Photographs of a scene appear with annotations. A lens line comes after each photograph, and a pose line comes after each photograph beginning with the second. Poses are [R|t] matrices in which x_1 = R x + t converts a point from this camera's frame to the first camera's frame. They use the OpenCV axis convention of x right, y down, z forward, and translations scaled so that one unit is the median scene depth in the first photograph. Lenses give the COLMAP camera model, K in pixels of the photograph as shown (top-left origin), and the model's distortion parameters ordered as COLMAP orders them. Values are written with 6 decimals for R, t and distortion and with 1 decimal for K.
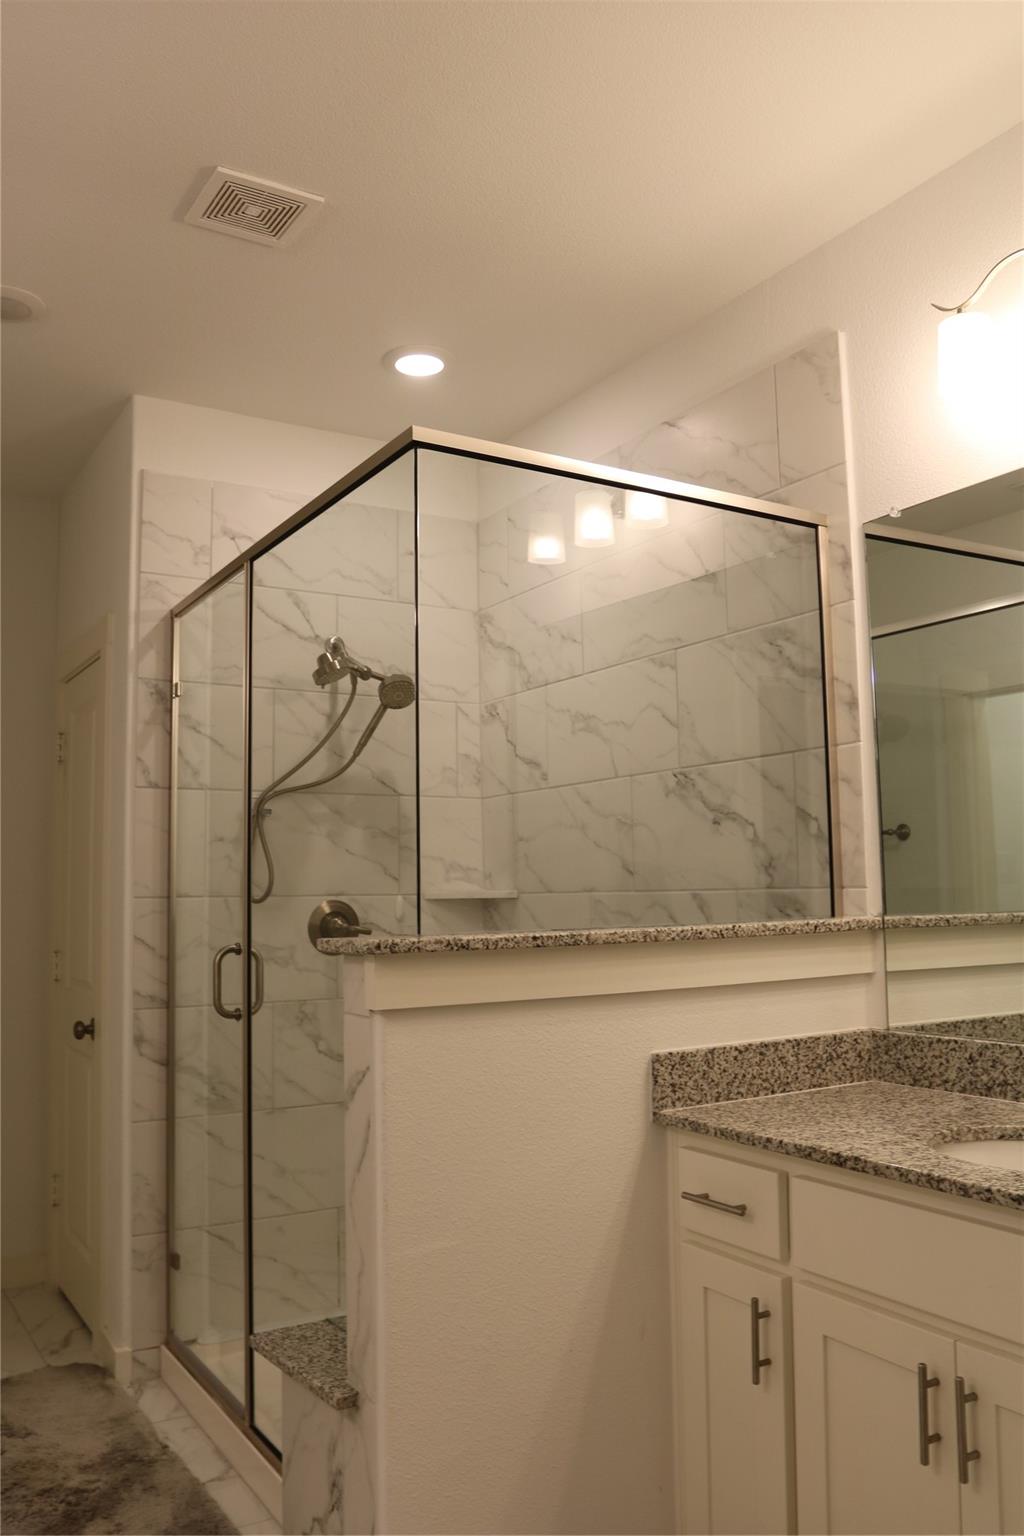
lens RADIAL K [[1212.0, 0, 518.4], [0, 1212.0, 768.0], [0, 0, 1]] dist [-0.098273, 0.065998]
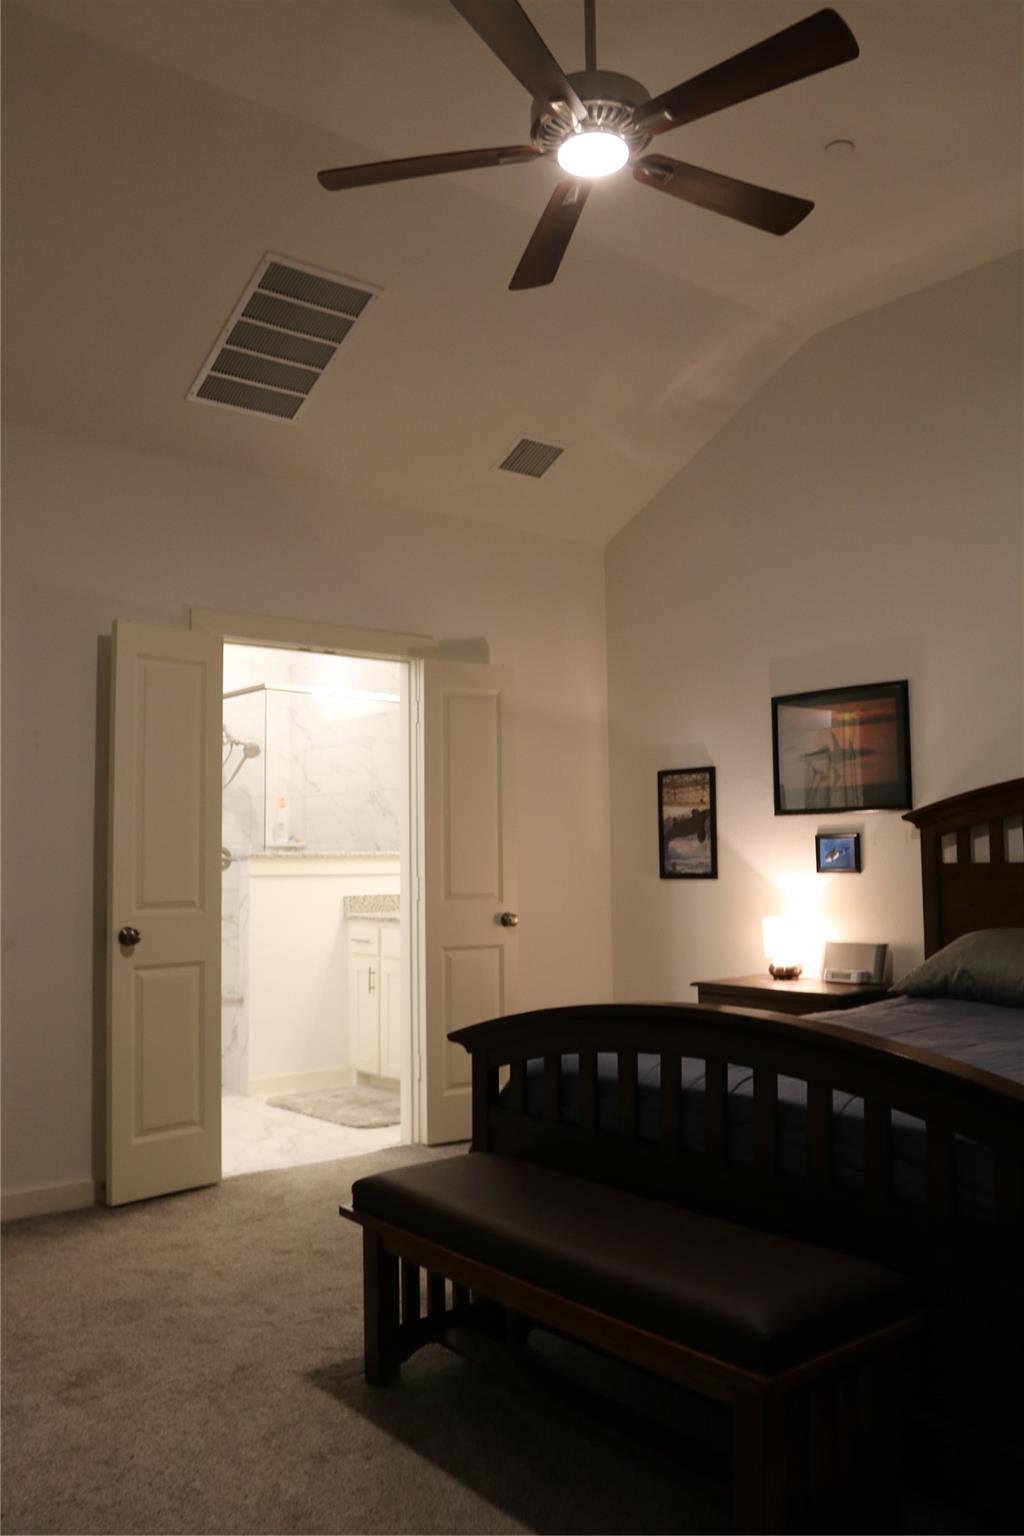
lens RADIAL K [[1212.0, 0, 518.4], [0, 1212.0, 768.0], [0, 0, 1]] dist [-0.098273, 0.065998]
pose [[0.989410, 0.019766, 0.143798, 0.075232], [-0.023424, 0.999443, 0.023791, -0.112300], [-0.143248, -0.026907, 0.989321, -1.439766]]
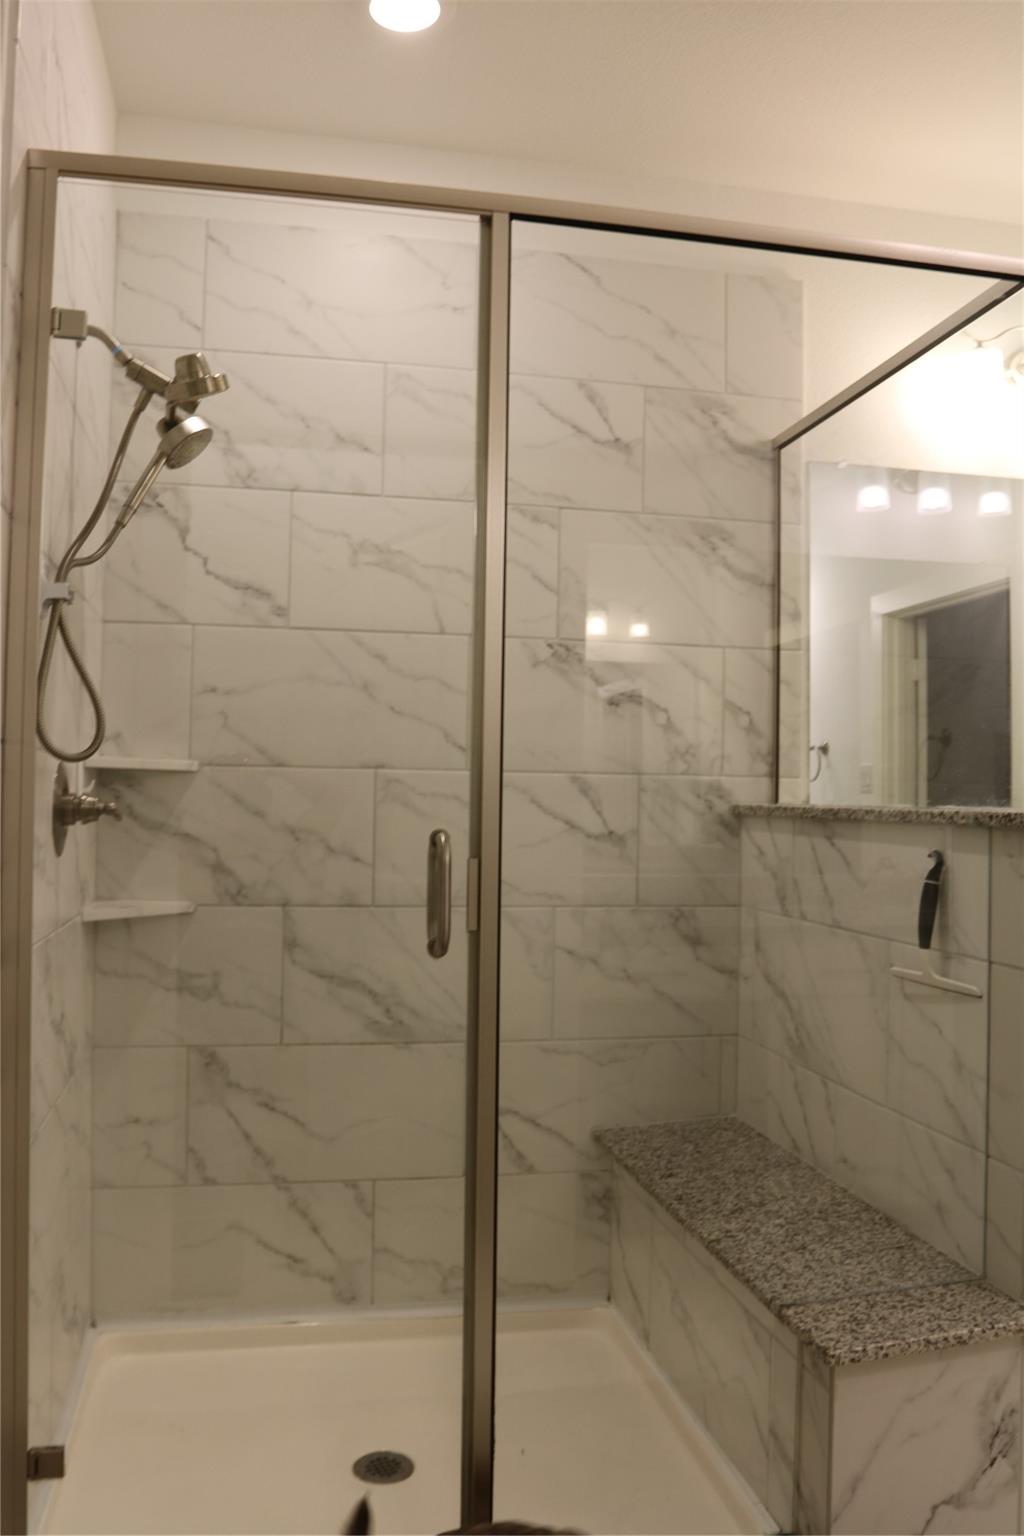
lens RADIAL K [[1212.0, 0, 518.4], [0, 1212.0, 768.0], [0, 0, 1]] dist [-0.098273, 0.065998]
pose [[0.345421, 0.047258, 0.937257, -0.731469], [-0.117989, 0.992993, -0.006584, 0.106776], [-0.931001, -0.108312, 0.348577, 0.704324]]
